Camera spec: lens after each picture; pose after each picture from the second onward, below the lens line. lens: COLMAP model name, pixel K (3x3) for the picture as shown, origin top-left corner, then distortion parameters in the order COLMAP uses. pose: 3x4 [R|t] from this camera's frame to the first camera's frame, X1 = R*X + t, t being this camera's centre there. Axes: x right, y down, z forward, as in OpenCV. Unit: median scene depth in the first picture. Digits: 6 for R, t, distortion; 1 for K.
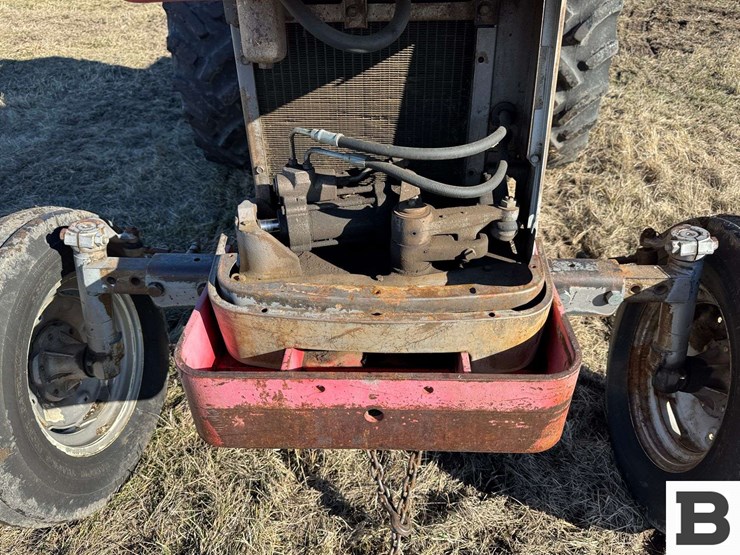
lens RADIAL K [[542.3, 0, 367.4], [0, 542.3, 280.1], [0, 0, 1]] dist [0.048743, -0.064074]
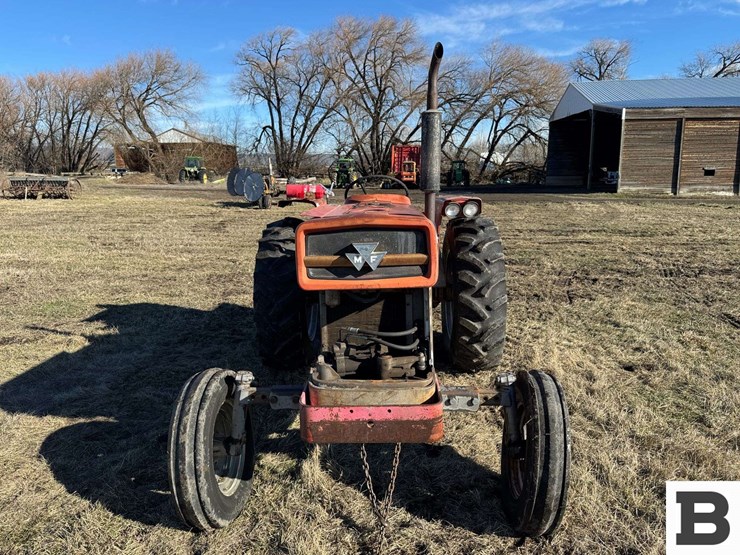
lens RADIAL K [[542.3, 0, 364.8], [0, 542.3, 280.1], [0, 0, 1]] dist [0.048743, -0.064074]
pose [[0.999999, -0.000222, -0.001121, -0.007893], [-0.000264, 0.909605, -0.415475, 0.433785], [0.001112, 0.415475, 0.909604, -1.077637]]
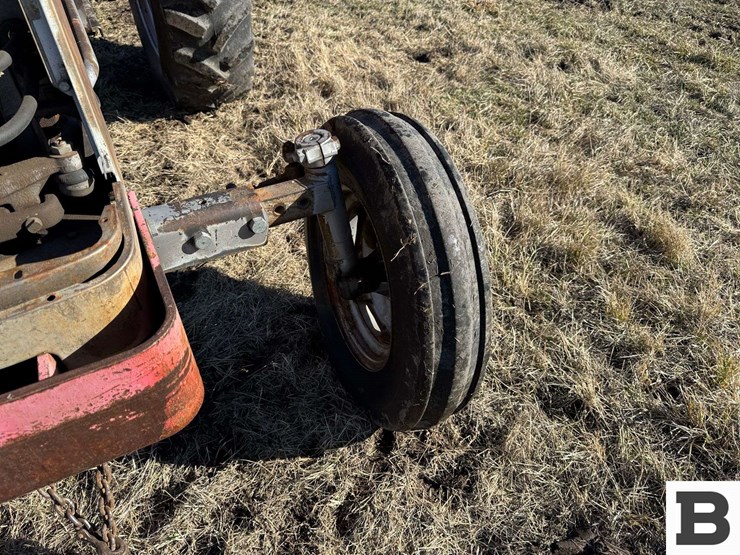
lens RADIAL K [[542.3, 0, 362.3], [0, 542.3, 278.1], [0, 0, 1]] dist [0.048743, -0.064074]
pose [[0.877628, -0.312976, 0.363064, 0.205587], [0.279227, 0.949444, 0.143488, 0.029395], [-0.389617, -0.024552, 0.920649, 0.074075]]
